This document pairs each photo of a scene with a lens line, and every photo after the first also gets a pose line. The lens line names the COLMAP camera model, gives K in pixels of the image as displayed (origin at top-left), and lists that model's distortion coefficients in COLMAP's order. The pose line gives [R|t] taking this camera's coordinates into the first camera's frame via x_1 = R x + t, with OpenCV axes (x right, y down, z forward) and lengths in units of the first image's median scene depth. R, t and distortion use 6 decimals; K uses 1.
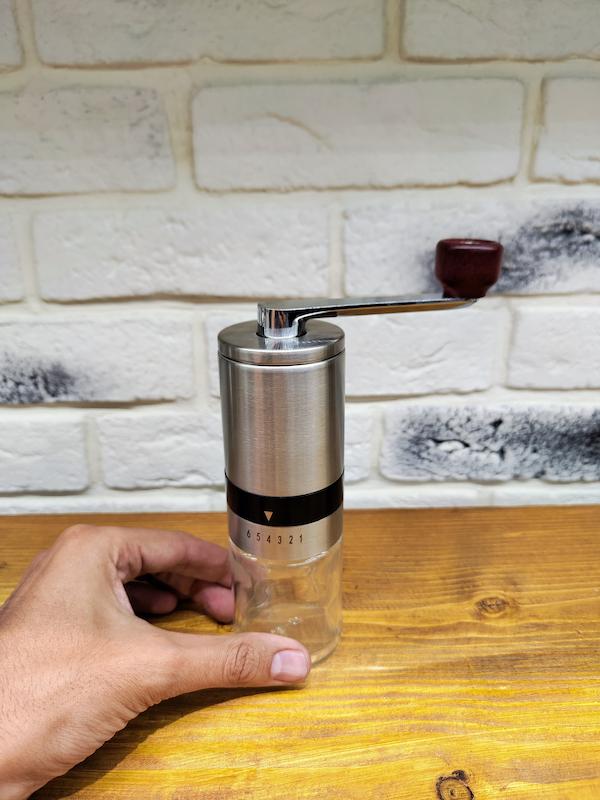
lens RADIAL K [[575.6, 0, 294.2], [0, 575.6, 388.0], [0, 0, 1]] dist [-0.018257, 0.003520]
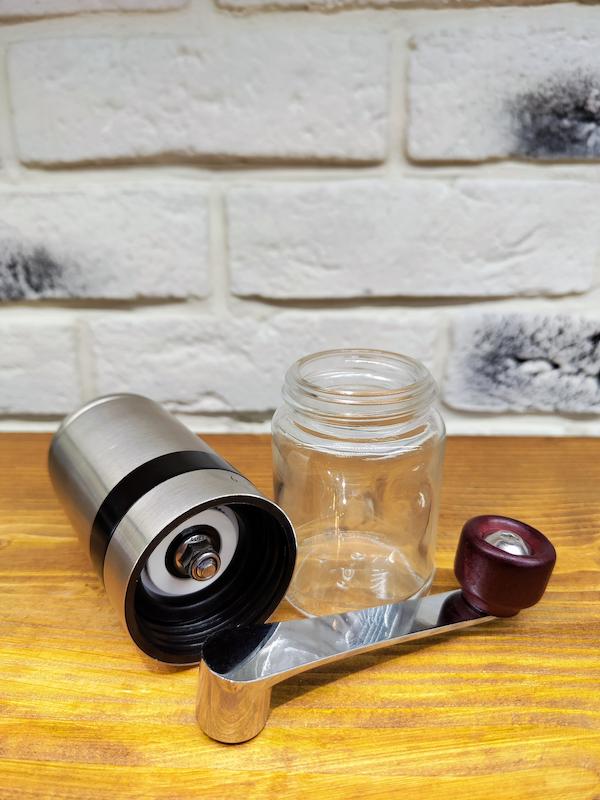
lens RADIAL K [[581.0, 0, 293.1], [0, 581.0, 392.6], [0, 0, 1]] dist [-0.038995, 0.009162]
pose [[0.998650, 0.020608, -0.047673, -0.021566], [-0.019209, 0.999376, 0.029626, 0.134792], [0.048254, -0.028670, 0.998424, 0.224550]]
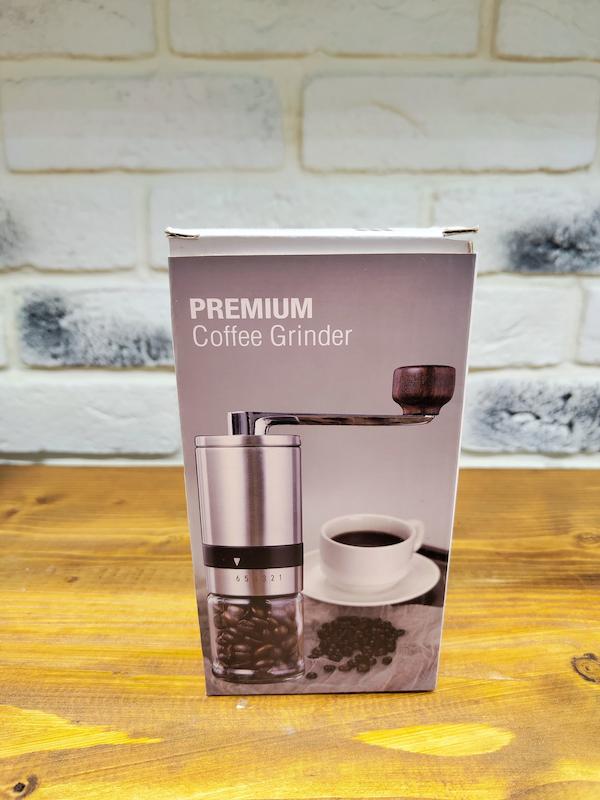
lens RADIAL K [[575.5, 0, 304.7], [0, 575.5, 388.0], [0, 0, 1]] dist [-0.021911, 0.002861]
pose [[0.999752, 0.022155, 0.002250, -0.152436], [-0.021977, 0.997905, -0.060850, 0.134363], [-0.003594, 0.060786, 0.998144, -0.069555]]
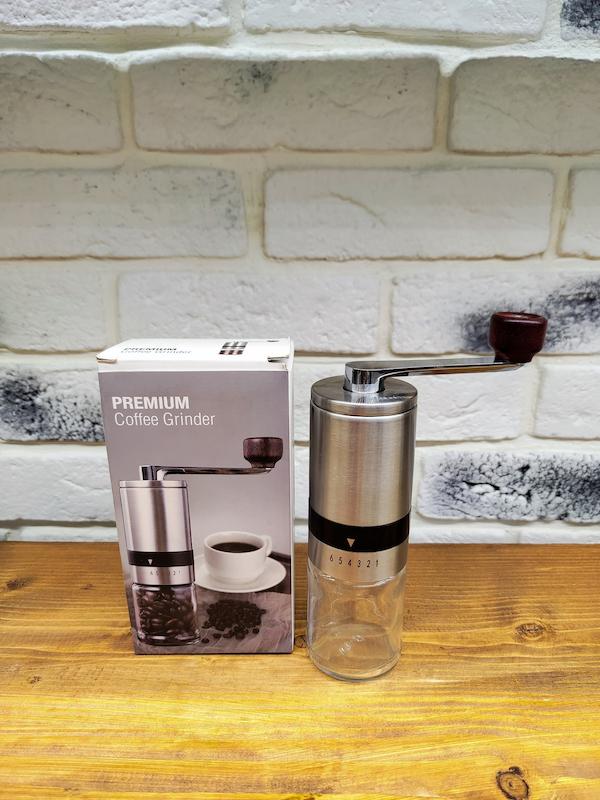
lens RADIAL K [[569.2, 0, 300.0], [0, 569.2, 400.0], [0, 0, 1]] dist [-0.008363, 0.003522]
pose [[0.999760, 0.021823, 0.002035, -0.094013], [-0.021684, 0.998360, -0.052990, -0.003472], [-0.003188, 0.052933, 0.998593, -0.109134]]
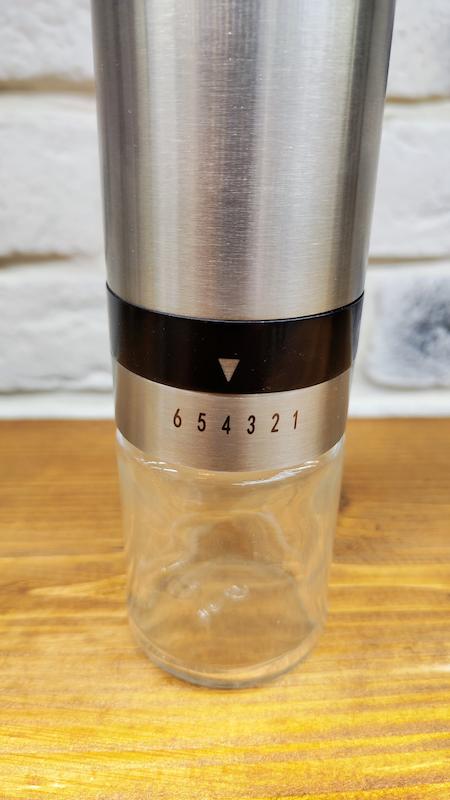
lens RADIAL K [[595.5, 0, 222.9], [0, 595.5, 387.1], [0, 0, 1]] dist [-0.043135, 0.000590]
pose [[0.998680, 0.012821, 0.049733, -0.070915], [-0.017133, 0.996037, 0.087277, 0.119130], [-0.048417, -0.088014, 0.994942, 0.323256]]
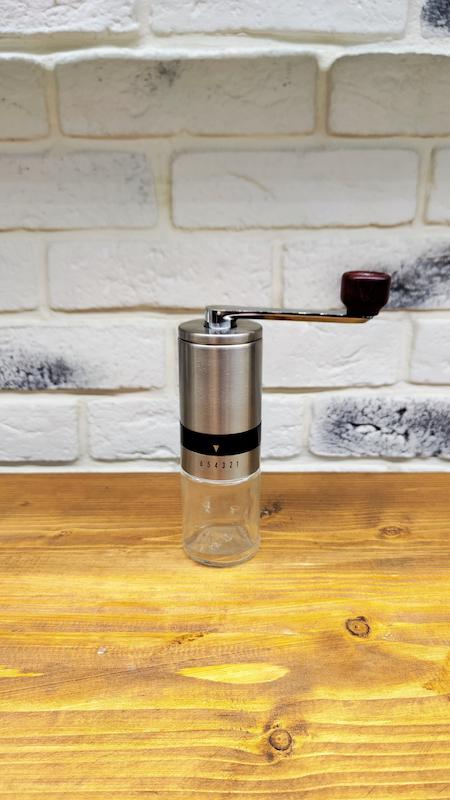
lens RADIAL K [[567.8, 0, 223.1], [0, 567.8, 389.3], [0, 0, 1]] dist [0.001412, -0.004677]
pose [[0.999899, 0.013273, -0.005123, -0.041095], [-0.013481, 0.998986, -0.042967, 0.081026], [0.004547, 0.043031, 0.999063, -0.288144]]
